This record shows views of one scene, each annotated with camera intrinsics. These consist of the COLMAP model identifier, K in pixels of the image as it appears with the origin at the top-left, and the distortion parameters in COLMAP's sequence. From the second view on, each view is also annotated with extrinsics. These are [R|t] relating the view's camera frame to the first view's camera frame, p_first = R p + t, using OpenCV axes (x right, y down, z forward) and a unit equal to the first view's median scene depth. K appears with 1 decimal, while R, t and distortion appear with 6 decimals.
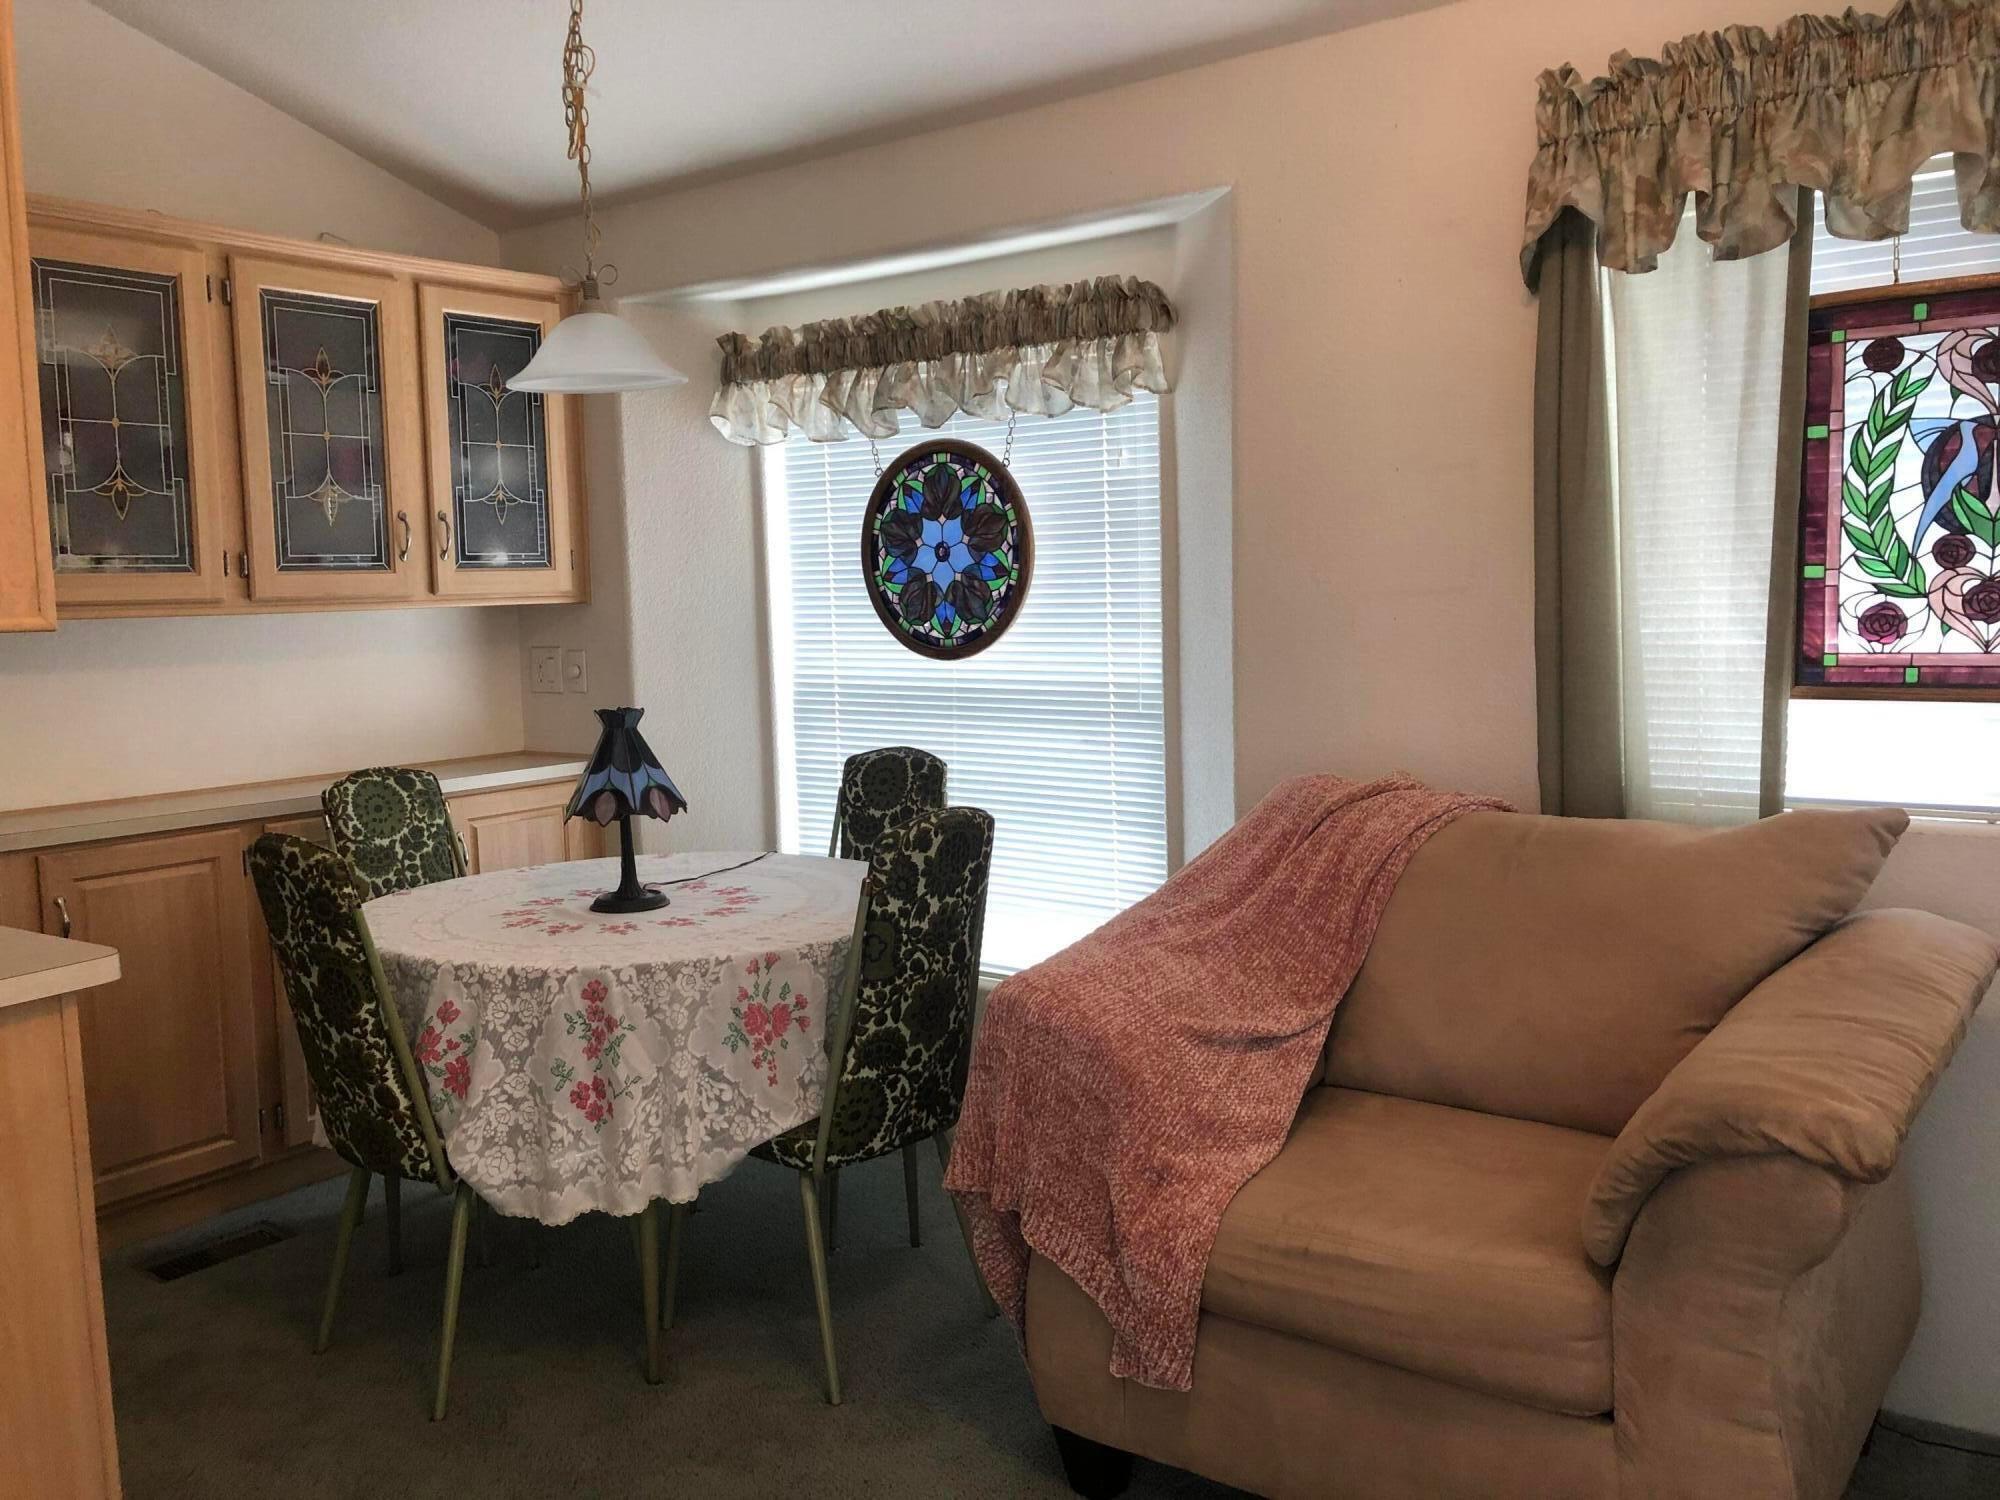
lens RADIAL K [[1707.2, 0, 1000.0], [0, 1707.2, 750.0], [0, 0, 1]] dist [0.129432, -0.332121]
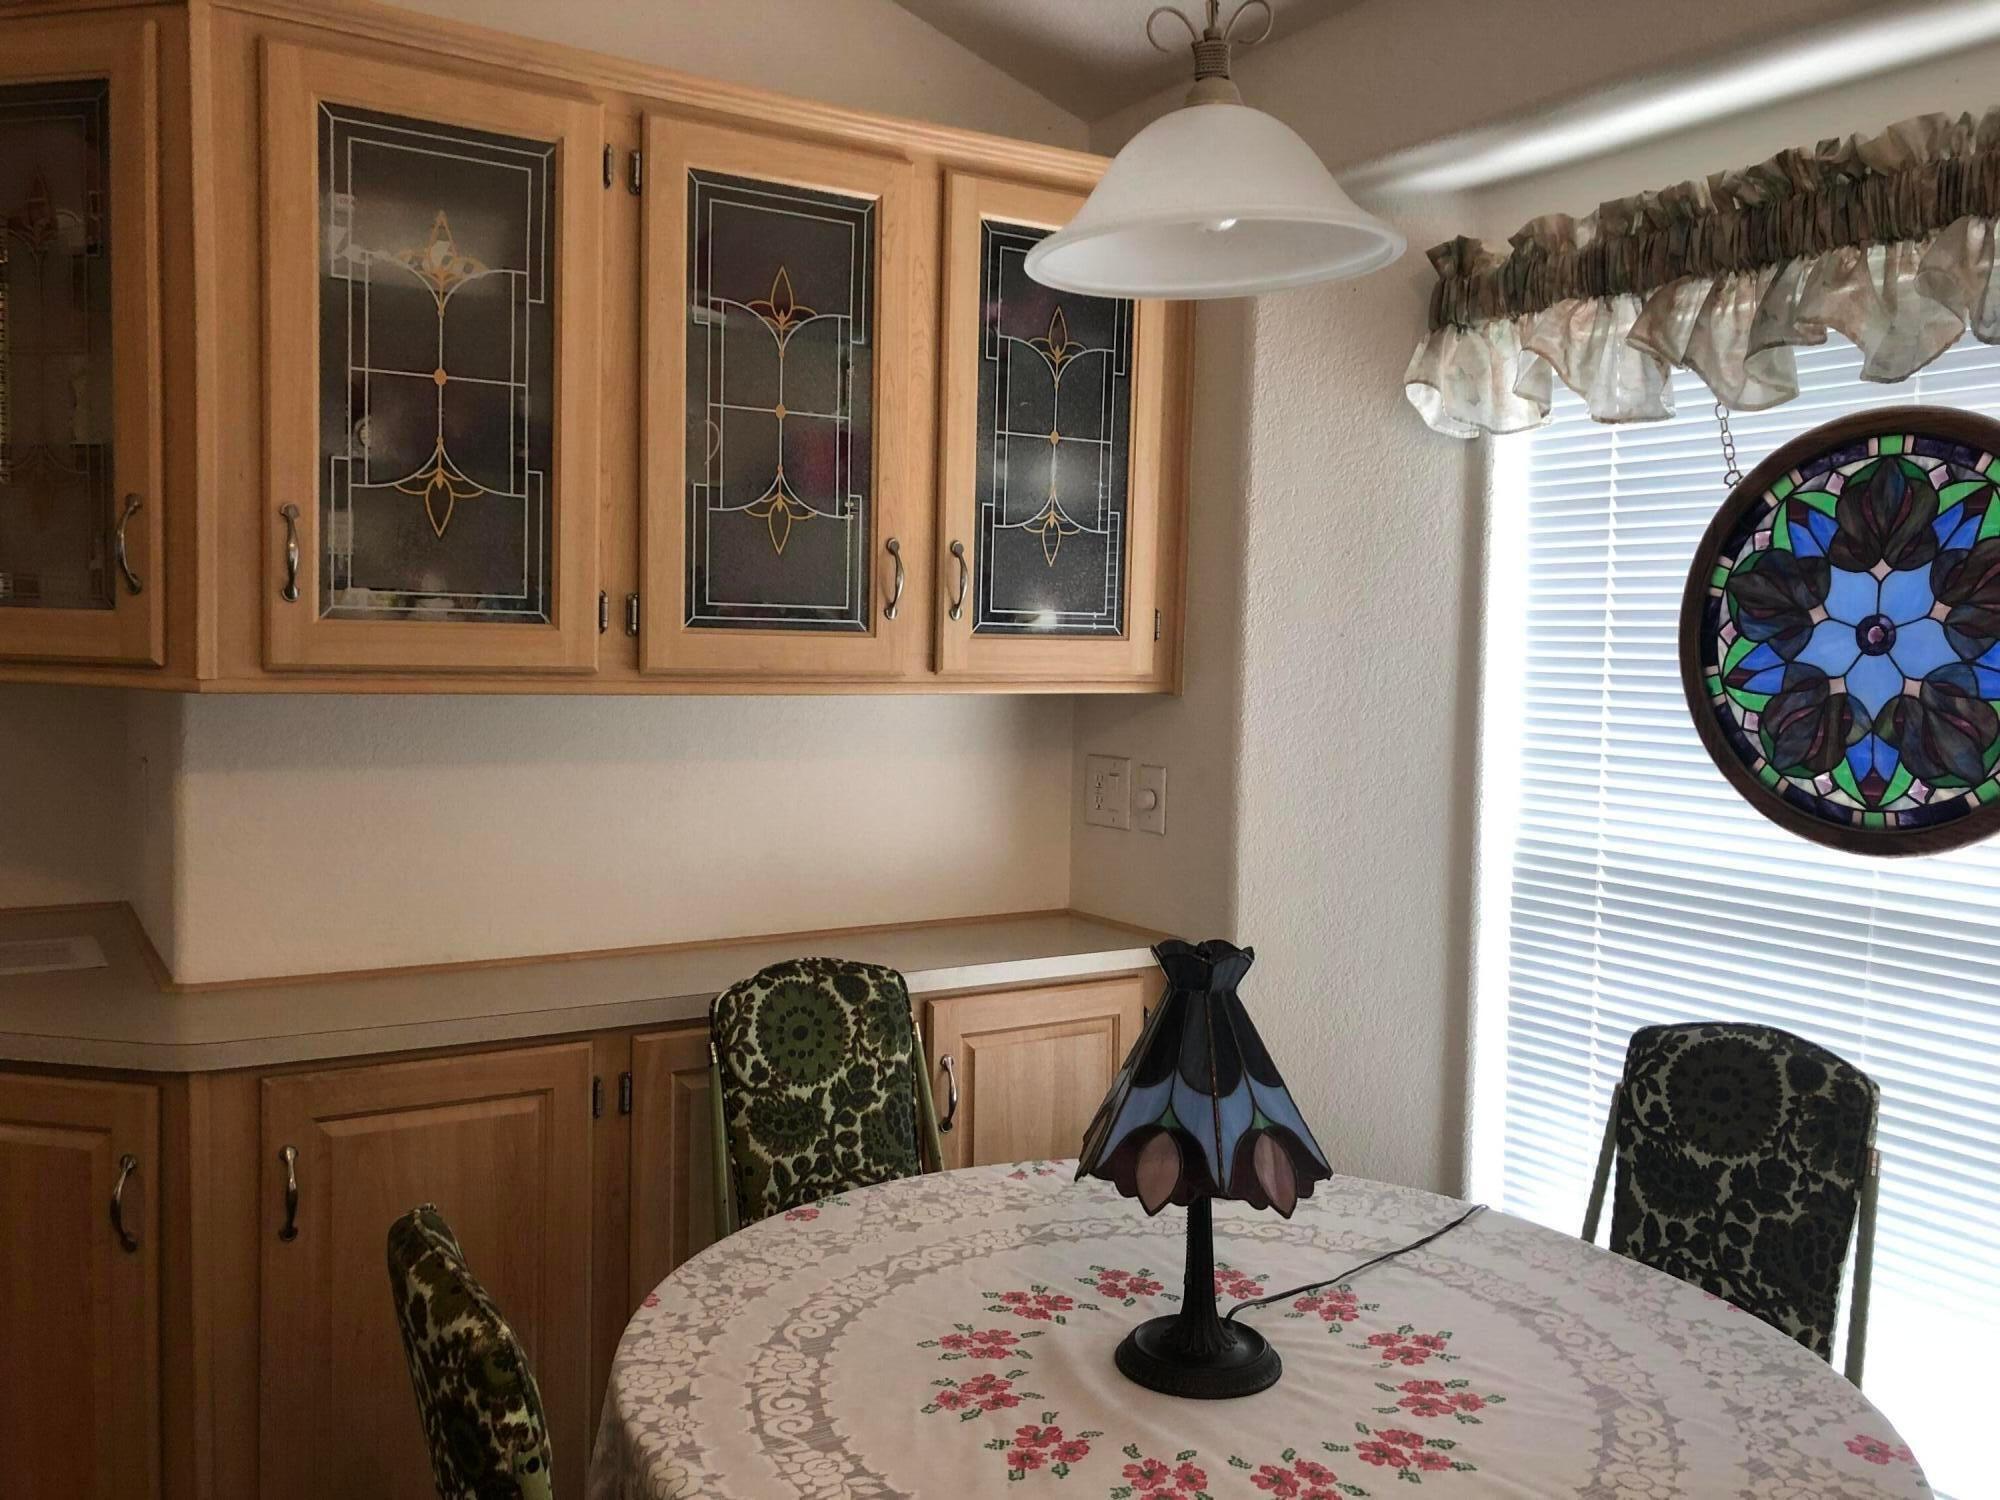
lens RADIAL K [[1633.3, 0, 998.2], [0, 1633.3, 761.8], [0, 0, 1]] dist [0.023005, 0.007287]
pose [[0.935547, 0.066792, -0.346829, -0.104189], [-0.076023, 0.997021, -0.013060, -0.054797], [0.344923, 0.038585, 0.937838, 0.475542]]
